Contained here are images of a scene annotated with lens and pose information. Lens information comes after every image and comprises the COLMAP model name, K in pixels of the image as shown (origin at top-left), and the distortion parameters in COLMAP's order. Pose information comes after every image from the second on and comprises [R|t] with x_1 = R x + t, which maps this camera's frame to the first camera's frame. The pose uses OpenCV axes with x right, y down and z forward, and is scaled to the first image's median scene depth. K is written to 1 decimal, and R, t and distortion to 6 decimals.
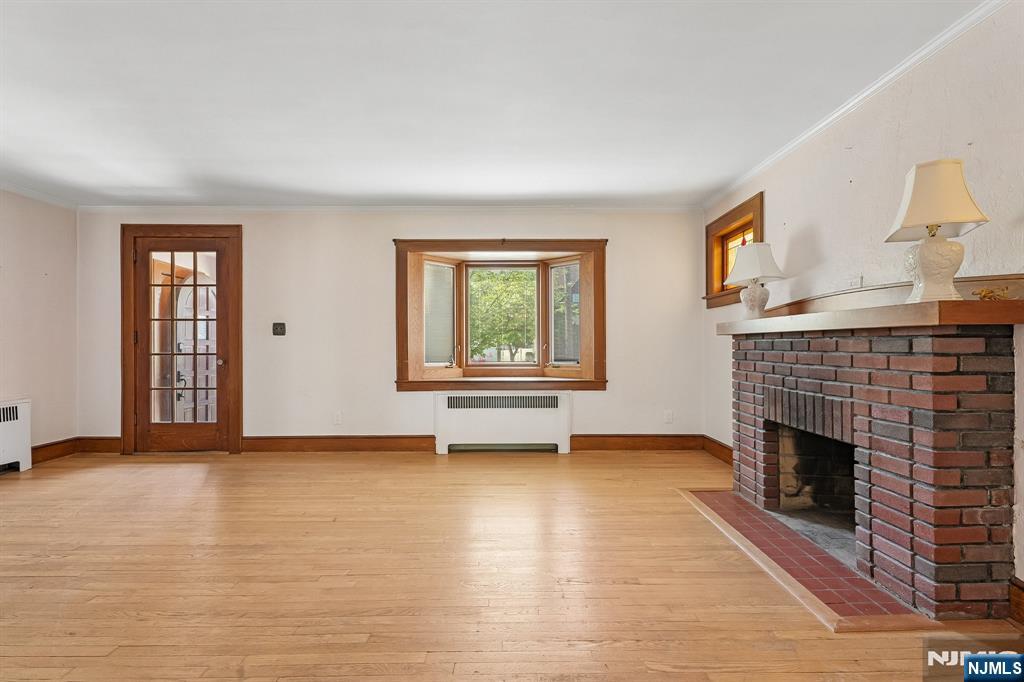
lens RADIAL K [[475.0, 0, 509.4], [0, 475.0, 344.0], [0, 0, 1]] dist [0.006040, -0.001791]
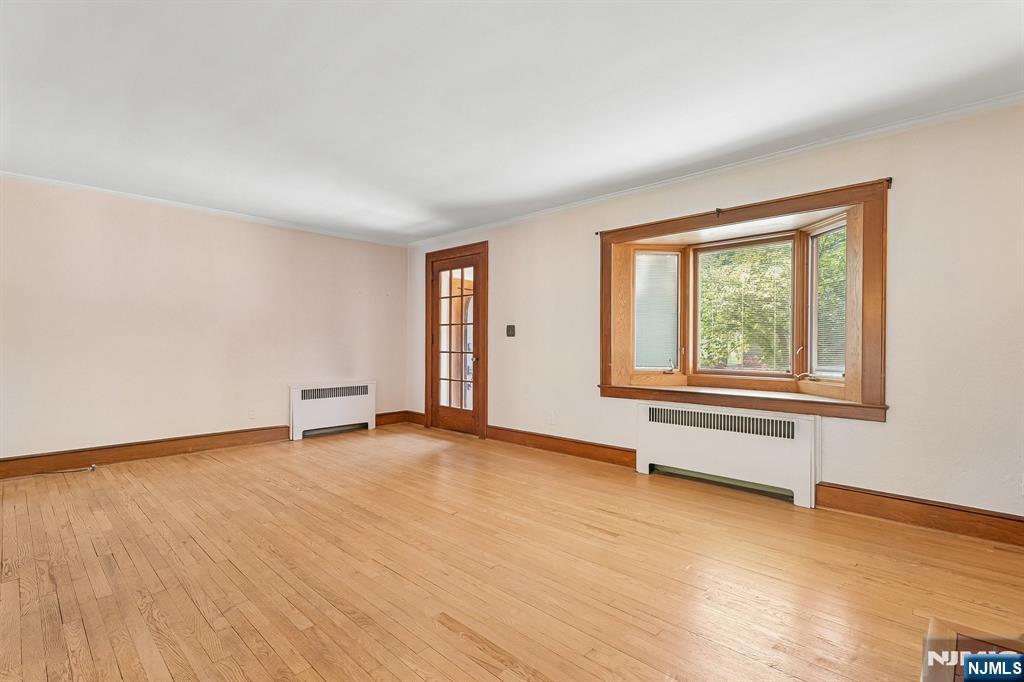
lens RADIAL K [[475.0, 0, 513.5], [0, 475.0, 351.7], [0, 0, 1]] dist [0.006040, -0.001791]
pose [[0.722635, 0.016442, -0.691034, 0.281975], [-0.005345, 0.999820, 0.018199, -0.003734], [0.691209, -0.009457, 0.722593, 0.214448]]
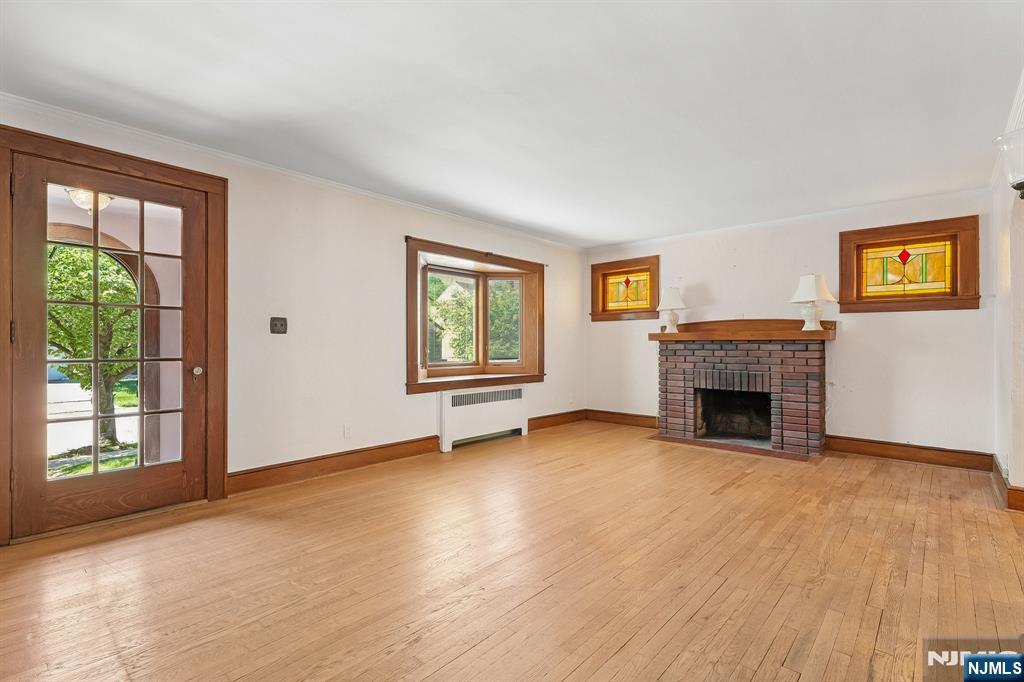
lens RADIAL K [[475.0, 0, 511.1], [0, 475.0, 346.1], [0, 0, 1]] dist [0.006040, -0.001791]
pose [[0.672868, 0.002123, 0.739760, -0.813149], [-0.003152, 0.999995, -0.000004, 0.001041], [-0.739756, -0.002329, 0.672871, 0.199760]]
